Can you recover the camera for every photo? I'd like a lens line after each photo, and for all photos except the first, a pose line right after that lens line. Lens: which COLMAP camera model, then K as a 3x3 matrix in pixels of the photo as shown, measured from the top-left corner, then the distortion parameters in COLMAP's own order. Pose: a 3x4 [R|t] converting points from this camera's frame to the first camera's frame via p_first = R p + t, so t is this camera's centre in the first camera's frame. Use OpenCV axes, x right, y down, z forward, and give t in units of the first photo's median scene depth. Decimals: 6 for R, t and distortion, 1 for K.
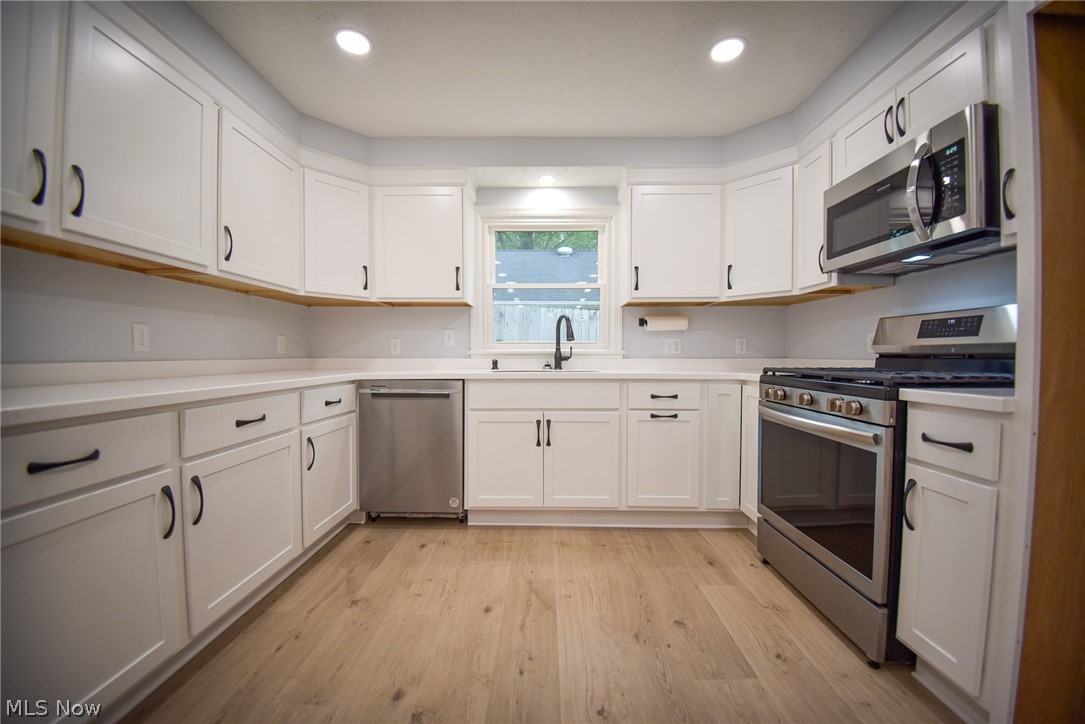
lens RADIAL K [[401.2, 0, 548.2], [0, 401.2, 365.8], [0, 0, 1]] dist [-0.023326, -0.002011]
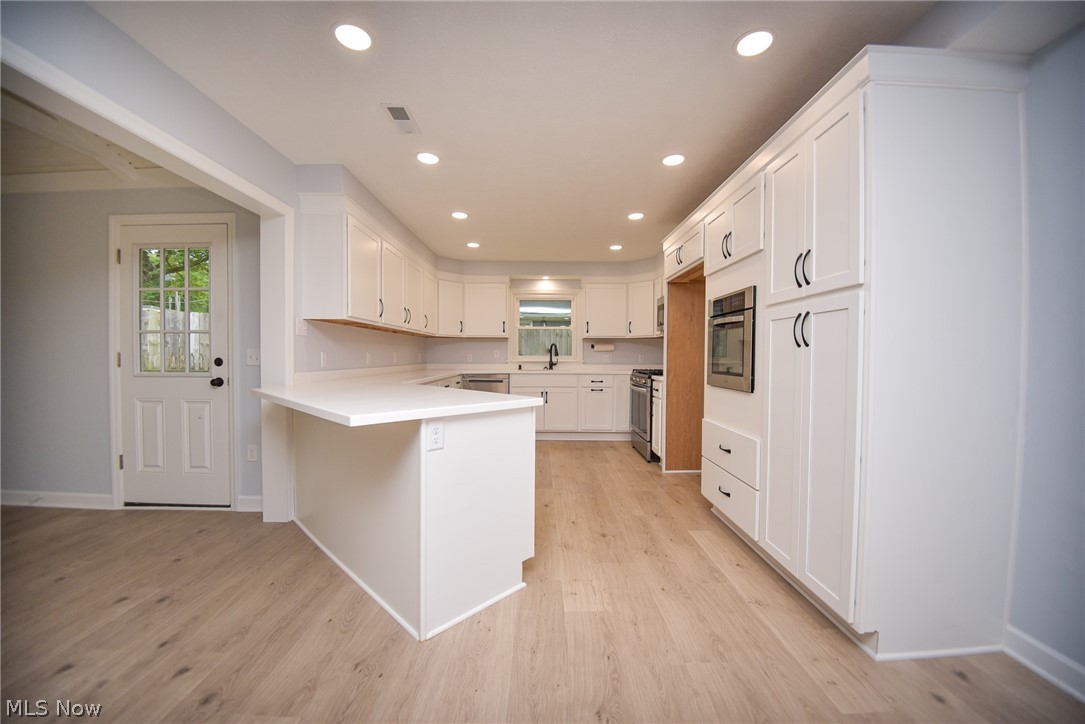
lens RADIAL K [[401.2, 0, 543.5], [0, 401.2, 363.2], [0, 0, 1]] dist [-0.023326, -0.002011]
pose [[0.999834, 0.005814, 0.017294, -0.056802], [-0.005699, 0.999961, -0.006718, -0.011766], [-0.017332, 0.006618, 0.999828, -1.260875]]
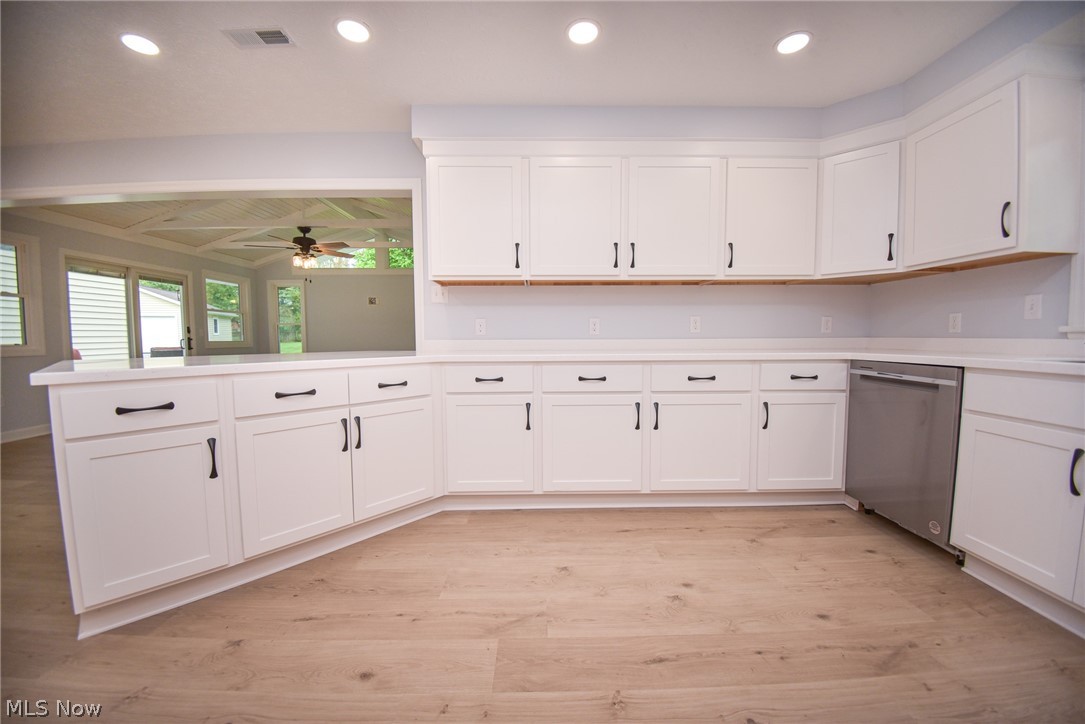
lens RADIAL K [[401.2, 0, 537.9], [0, 401.2, 361.4], [0, 0, 1]] dist [-0.023326, -0.002011]
pose [[0.019467, 0.062891, -0.997831, 0.455700], [-0.020584, 0.997833, 0.062489, -0.004642], [0.999599, 0.019323, 0.020720, 0.213546]]
